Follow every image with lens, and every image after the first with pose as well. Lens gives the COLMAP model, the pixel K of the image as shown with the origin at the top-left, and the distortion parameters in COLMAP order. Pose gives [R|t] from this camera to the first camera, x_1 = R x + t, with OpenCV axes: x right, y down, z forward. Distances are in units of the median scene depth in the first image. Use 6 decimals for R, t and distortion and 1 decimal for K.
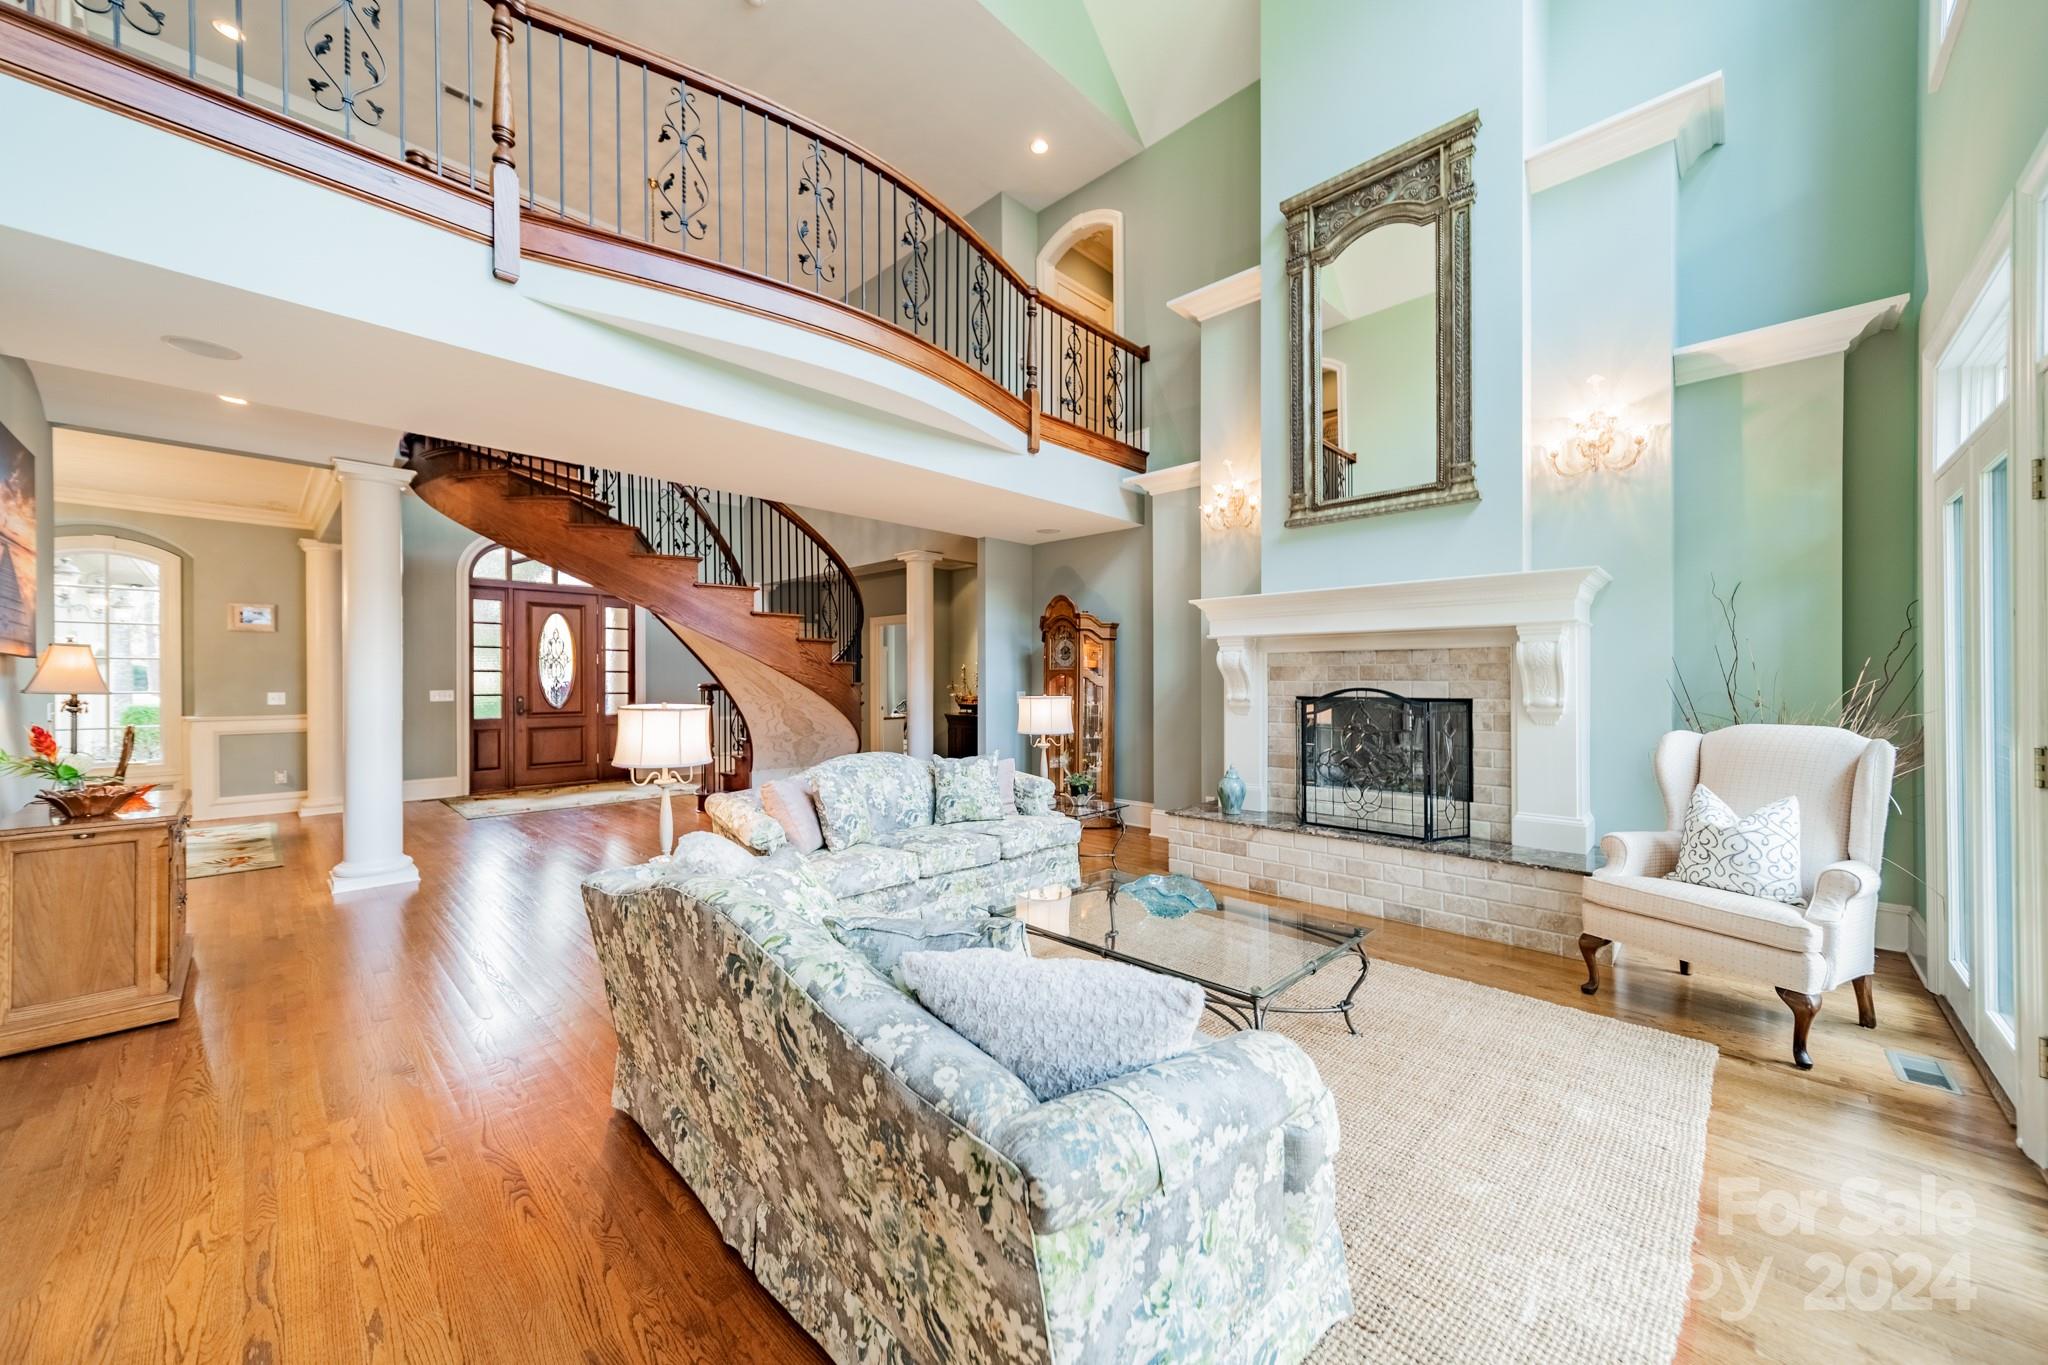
lens RADIAL K [[732.4, 0, 1029.6], [0, 732.4, 678.3], [0, 0, 1]] dist [0.001096, 0.000069]
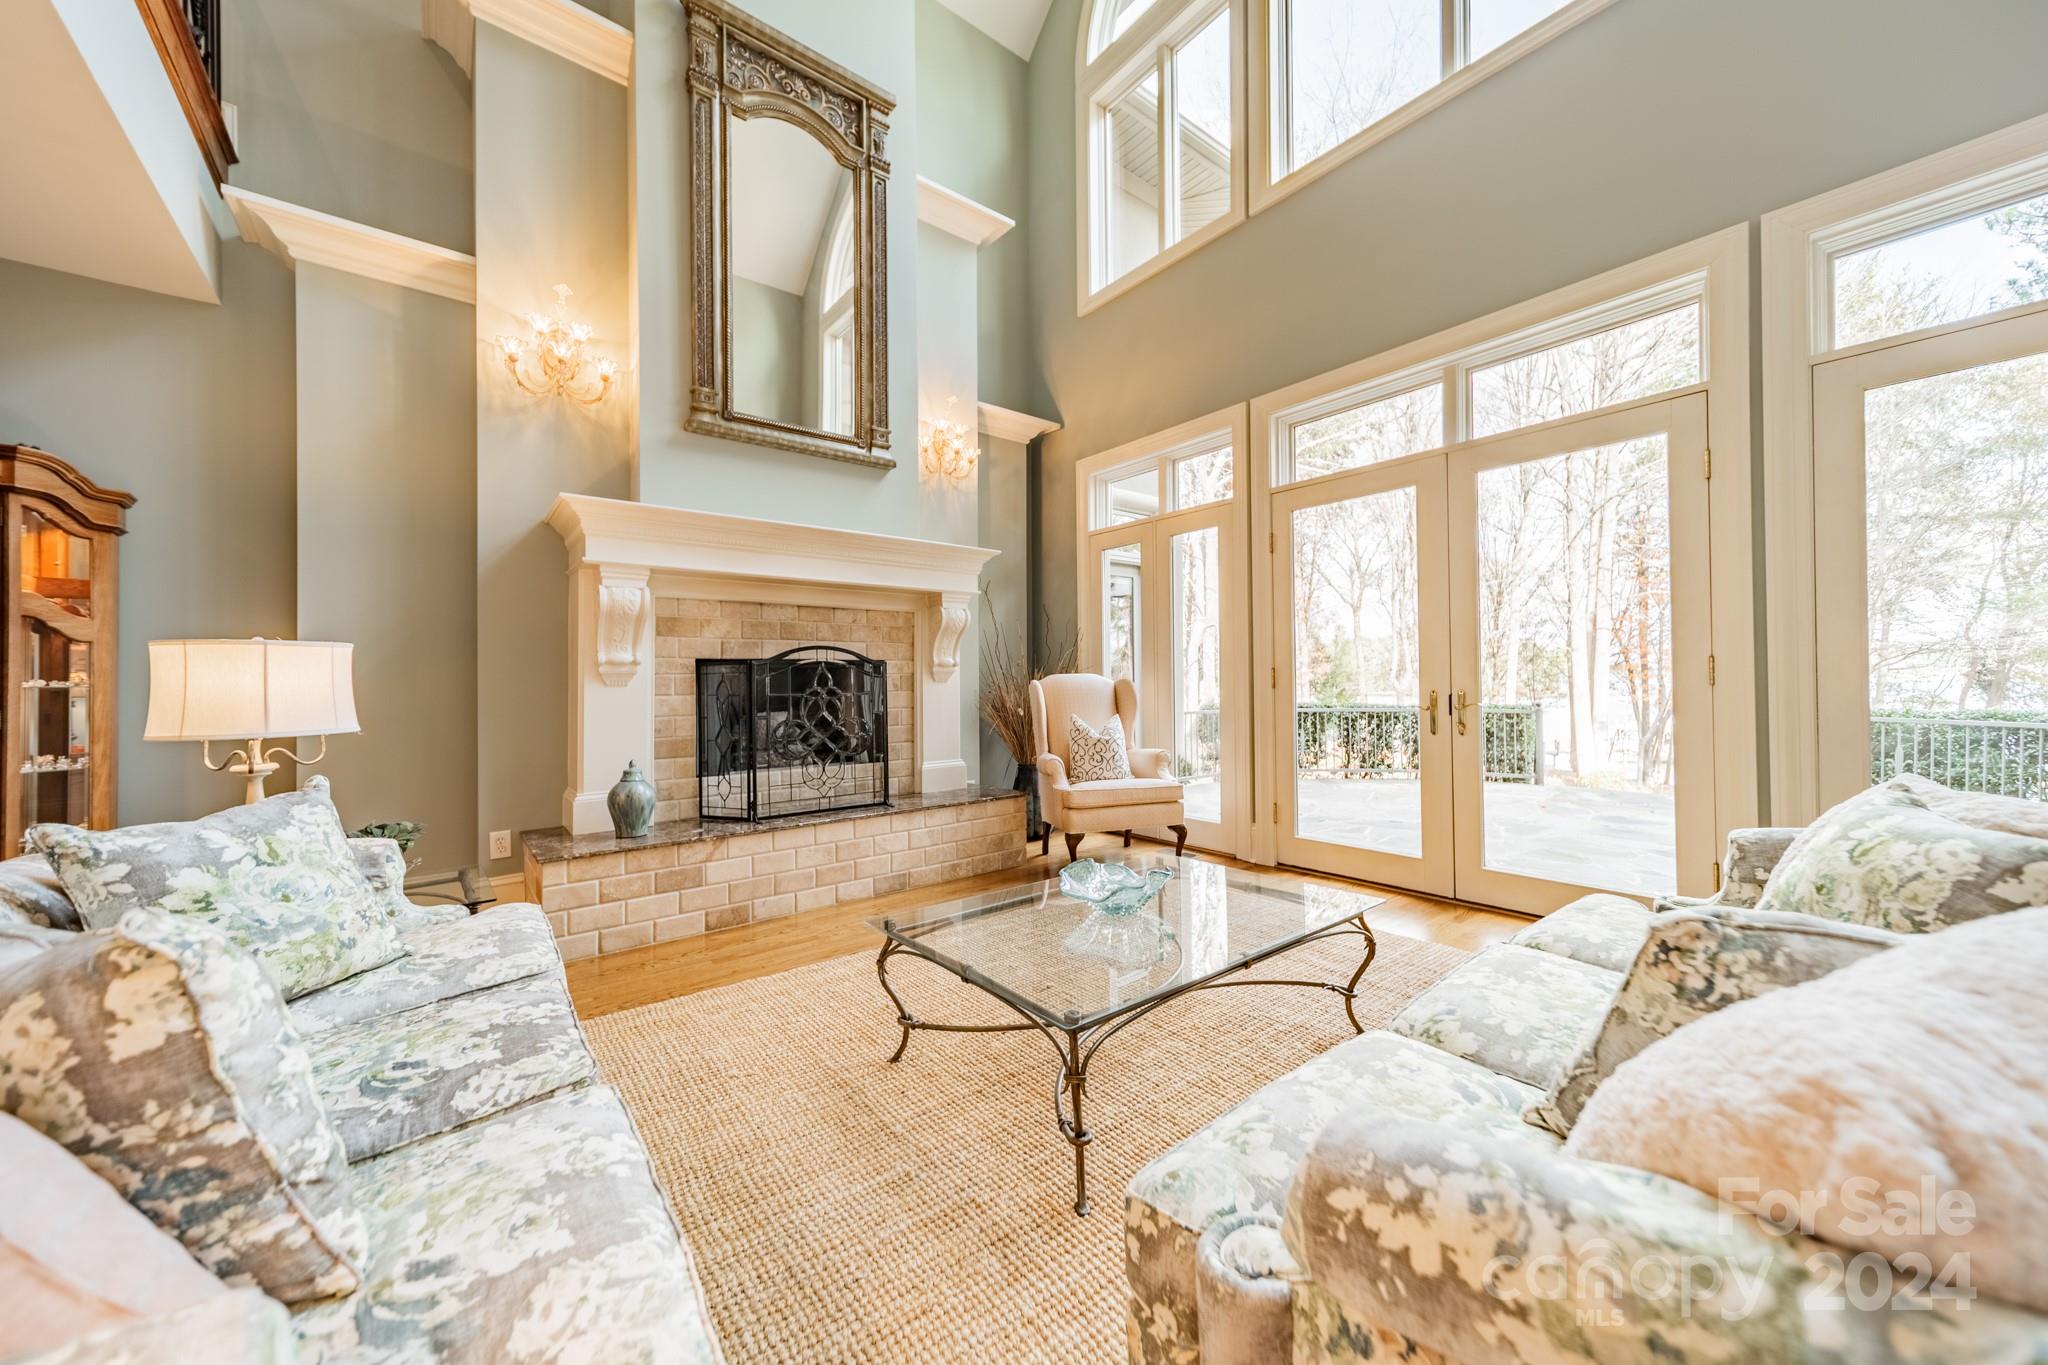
lens RADIAL K [[732.4, 0, 1029.6], [0, 732.4, 678.3], [0, 0, 1]] dist [0.001096, 0.000069]
pose [[0.133021, 0.010278, 0.991060, -0.352136], [0.012562, 0.999848, -0.012055, 0.062348], [-0.991034, 0.014053, 0.132872, 0.612338]]
